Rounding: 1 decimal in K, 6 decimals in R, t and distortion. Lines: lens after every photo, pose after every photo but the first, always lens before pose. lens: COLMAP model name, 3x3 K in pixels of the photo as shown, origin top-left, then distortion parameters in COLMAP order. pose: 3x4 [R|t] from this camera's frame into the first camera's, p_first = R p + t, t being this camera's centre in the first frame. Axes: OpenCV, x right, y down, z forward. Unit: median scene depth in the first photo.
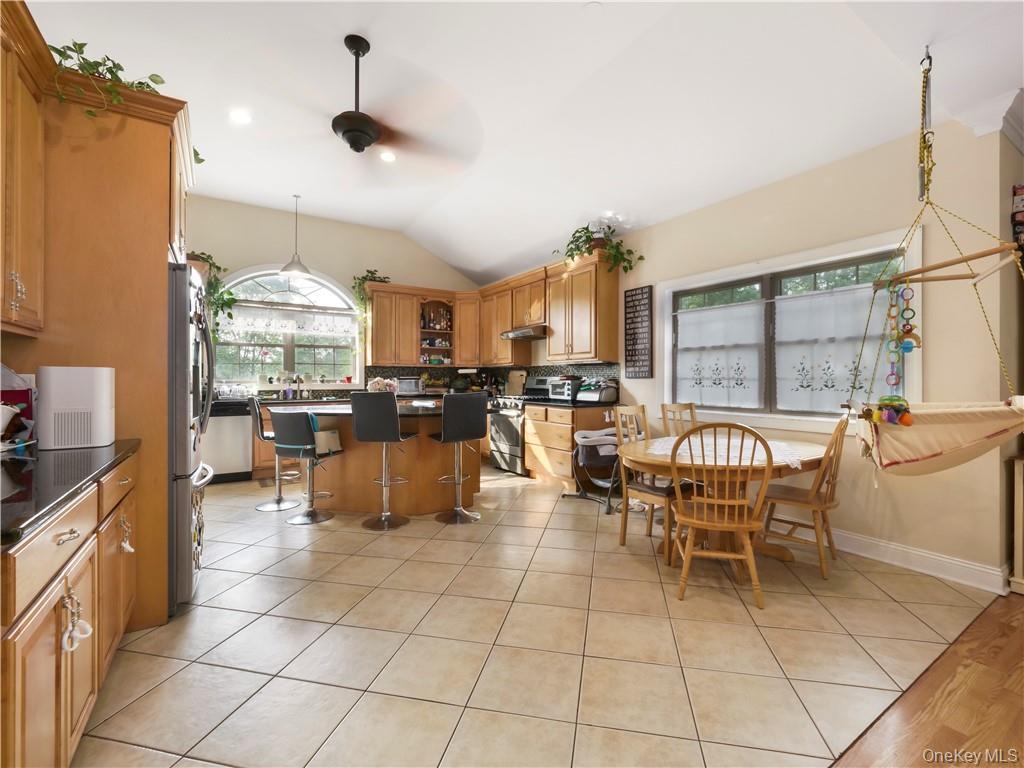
lens RADIAL K [[452.0, 0, 512.0], [0, 452.0, 384.0], [0, 0, 1]] dist [-0.000238, 0.000060]
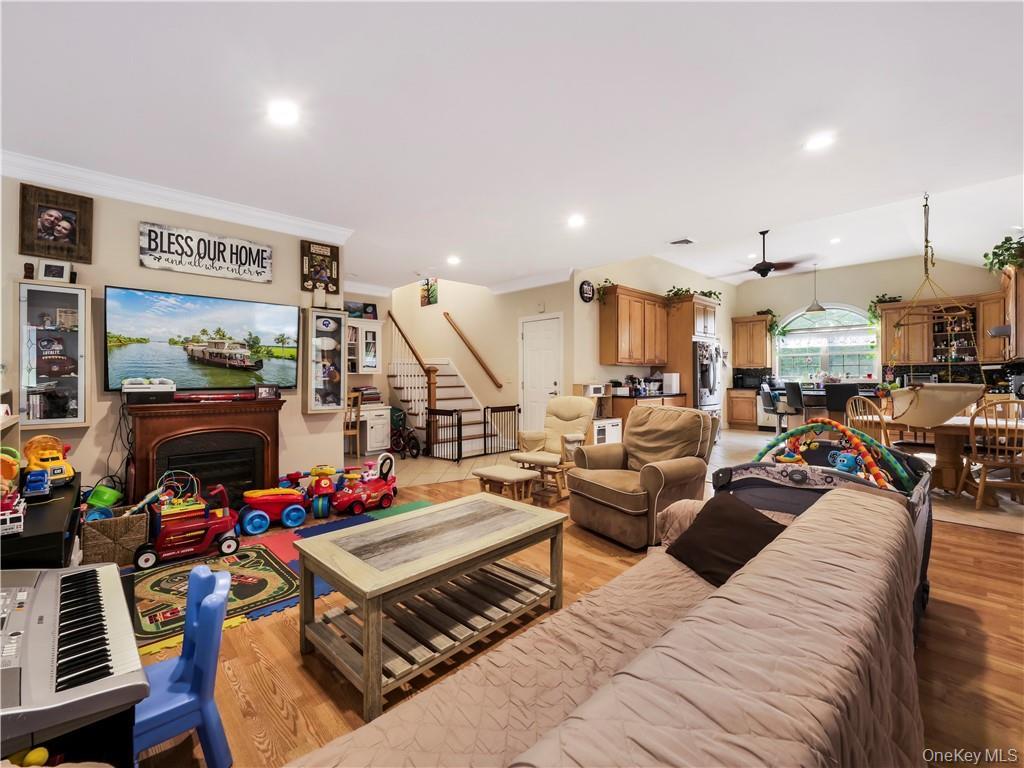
lens RADIAL K [[443.4, 0, 518.7], [0, 443.4, 375.2], [0, 0, 1]] dist [-0.004545, 0.000015]
pose [[0.189847, -0.006434, -0.981793, 0.792218], [-0.005135, 0.999958, -0.007546, 0.004183], [0.981800, 0.006474, 0.189806, -0.320590]]
